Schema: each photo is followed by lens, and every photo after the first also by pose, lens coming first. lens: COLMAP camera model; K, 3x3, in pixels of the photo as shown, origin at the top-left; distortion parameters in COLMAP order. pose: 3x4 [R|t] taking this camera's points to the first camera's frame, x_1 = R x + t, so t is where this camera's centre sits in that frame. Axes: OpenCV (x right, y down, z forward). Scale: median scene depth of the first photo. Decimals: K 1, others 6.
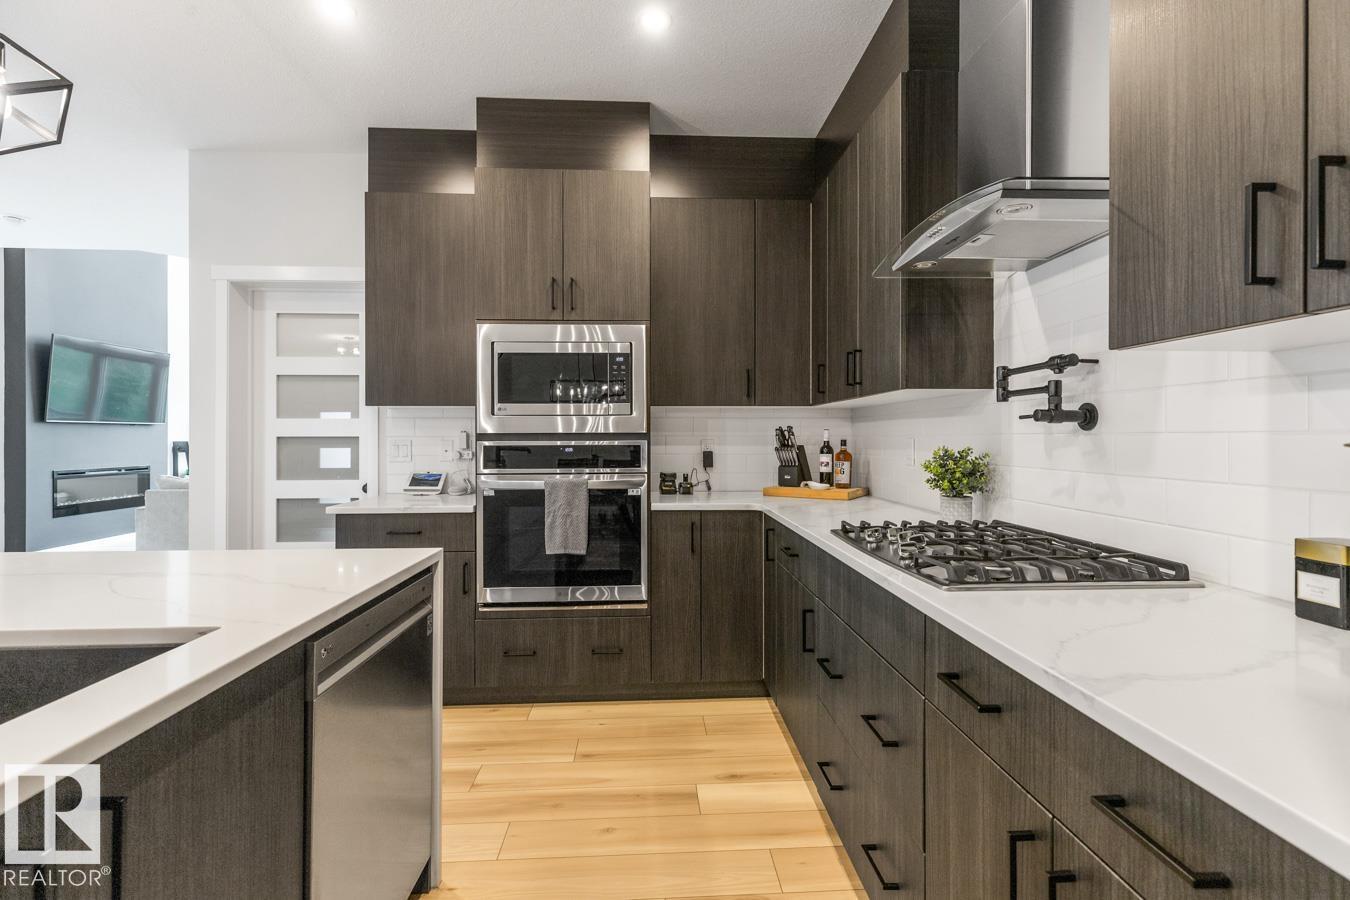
lens RADIAL K [[630.4, 0, 674.5], [0, 630.4, 418.1], [0, 0, 1]] dist [-0.001082, -0.000235]
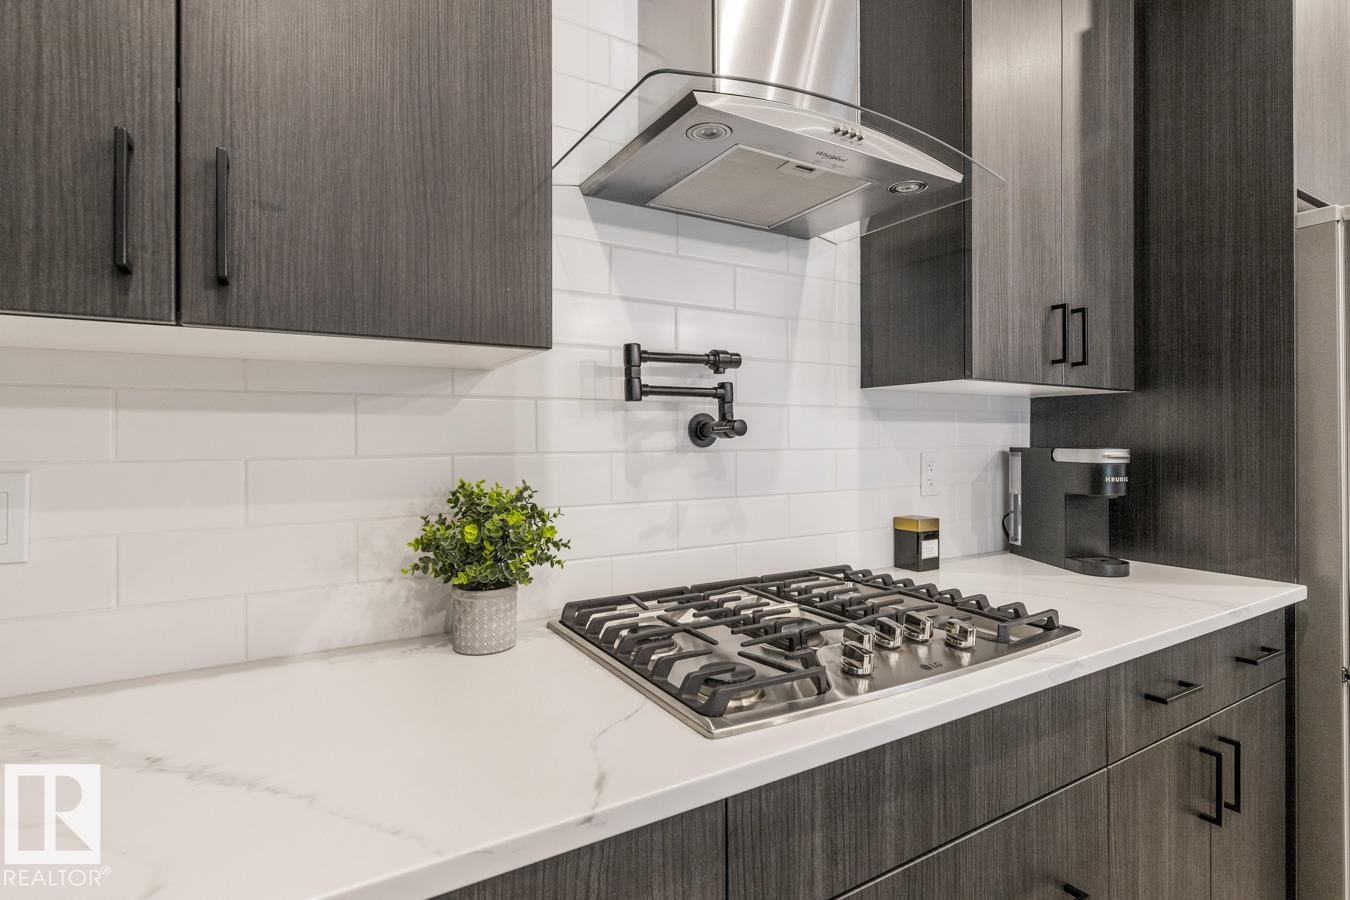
lens RADIAL K [[668.7, 0, 675.0], [0, 668.7, 450.0], [0, 0, 1]] dist [0.110741, -0.000031]
pose [[-0.460456, 0.002642, 0.887679, -0.093861], [-0.016162, 0.999805, -0.011359, 0.031667], [-0.887536, -0.019577, -0.460323, 1.372250]]
